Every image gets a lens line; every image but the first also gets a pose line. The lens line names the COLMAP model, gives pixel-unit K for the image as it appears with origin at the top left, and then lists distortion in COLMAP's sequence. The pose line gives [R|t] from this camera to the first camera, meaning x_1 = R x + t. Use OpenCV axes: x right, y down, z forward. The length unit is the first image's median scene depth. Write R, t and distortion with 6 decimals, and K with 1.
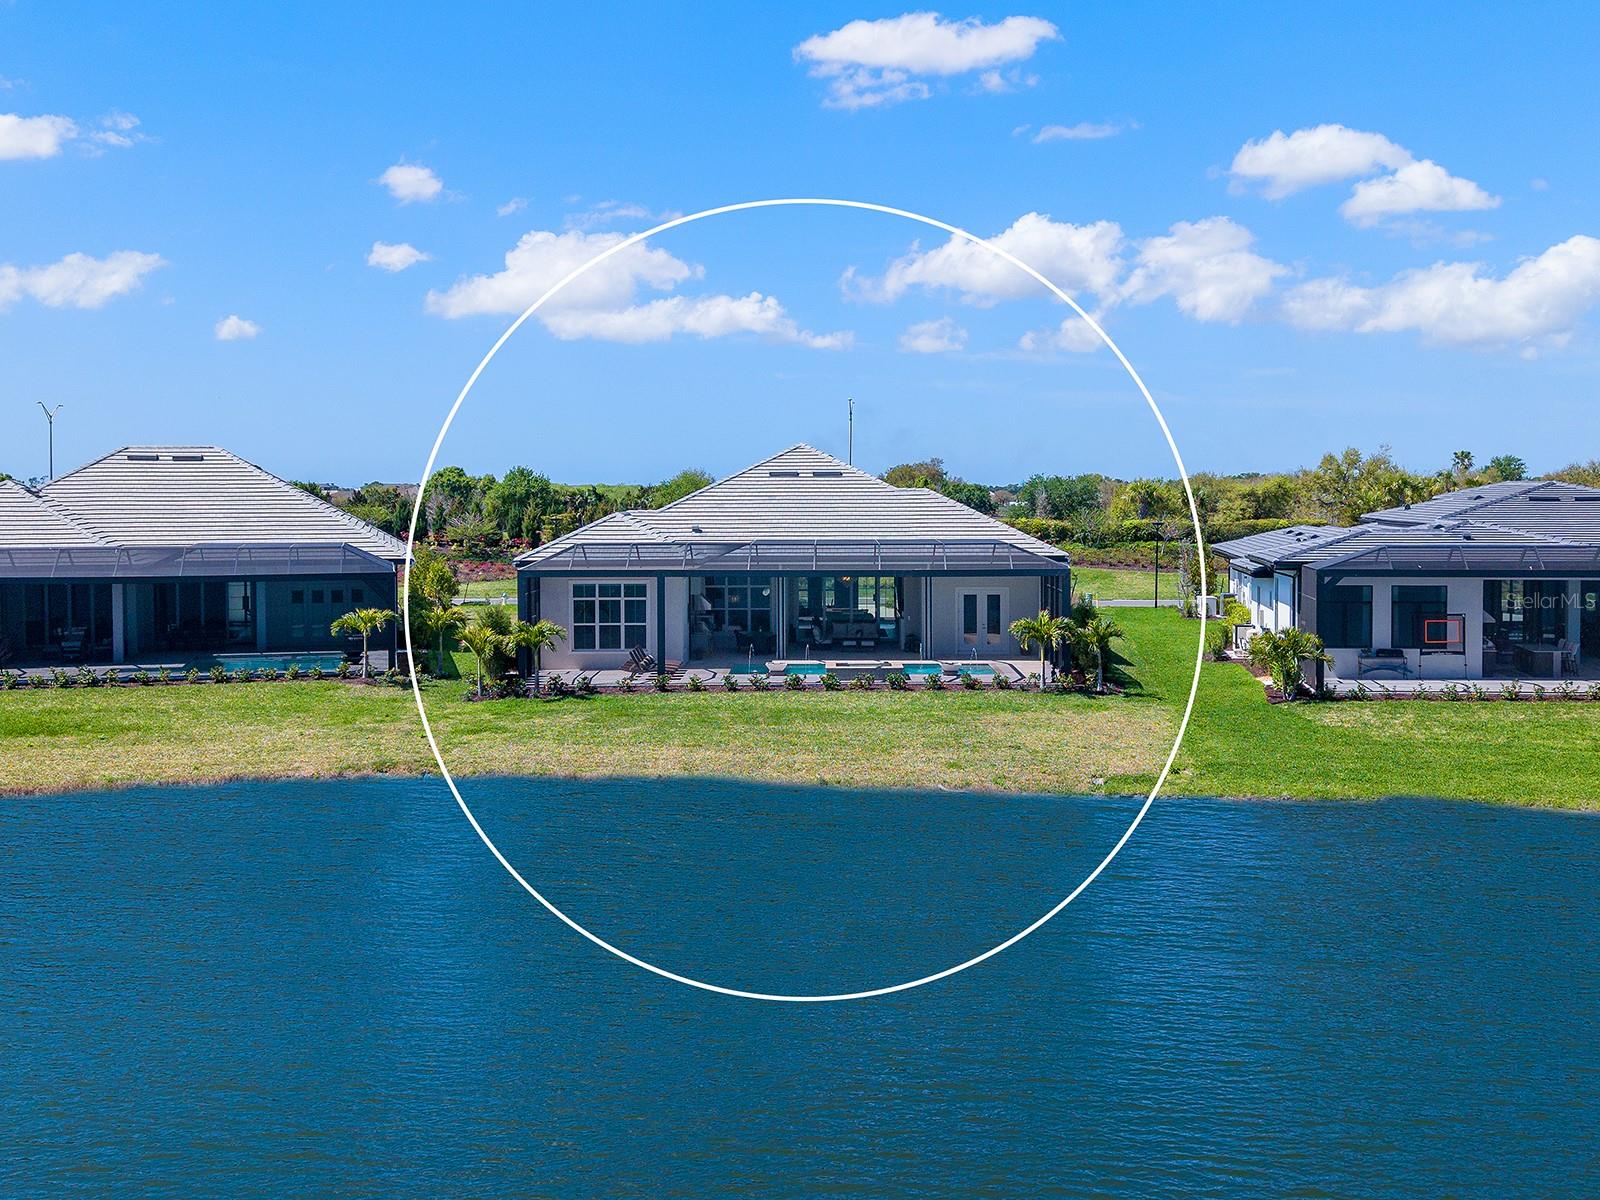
lens RADIAL K [[1842.4, 0, 755.9], [0, 1842.4, 595.4], [0, 0, 1]] dist [0.148324, -0.437170]
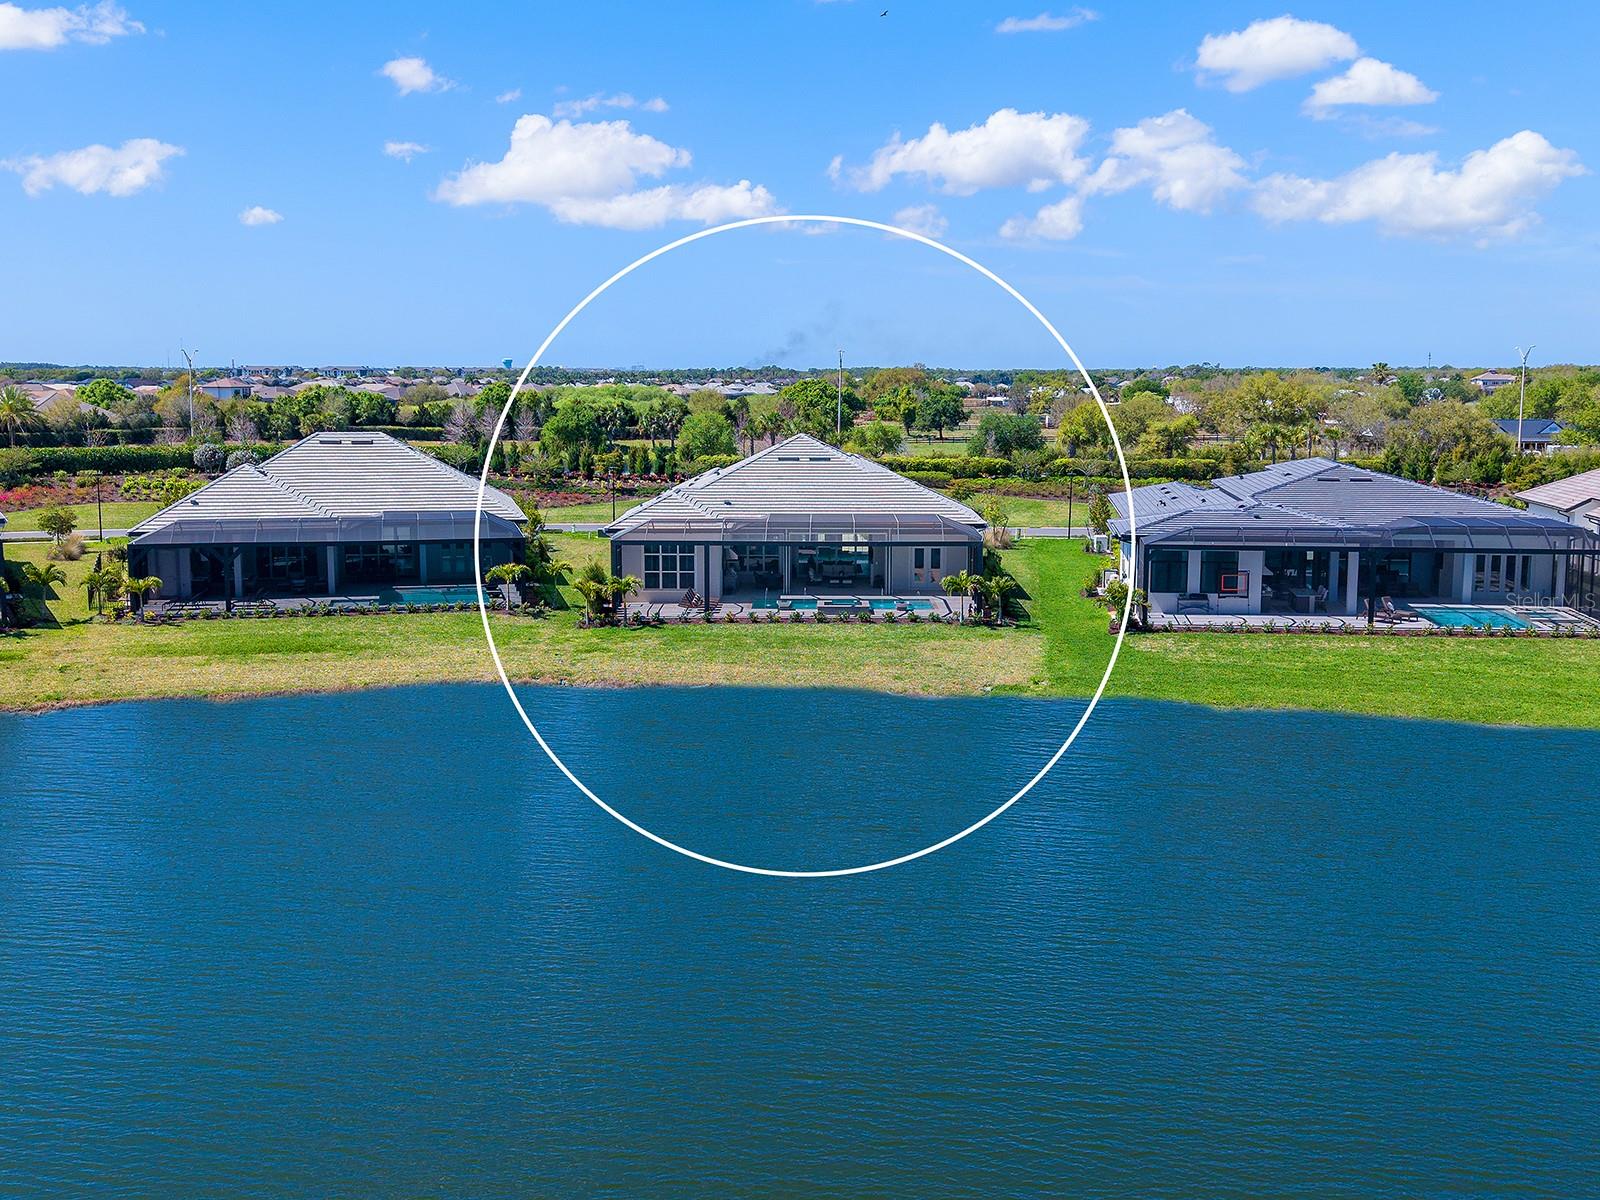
lens RADIAL K [[1777.9, 0, 766.5], [0, 1777.9, 597.3], [0, 0, 1]] dist [0.150398, -0.414871]
pose [[0.999871, 0.007253, 0.014330, -0.023443], [-0.008347, 0.996934, 0.077797, -0.077855], [-0.013722, -0.077907, 0.996866, -0.422477]]
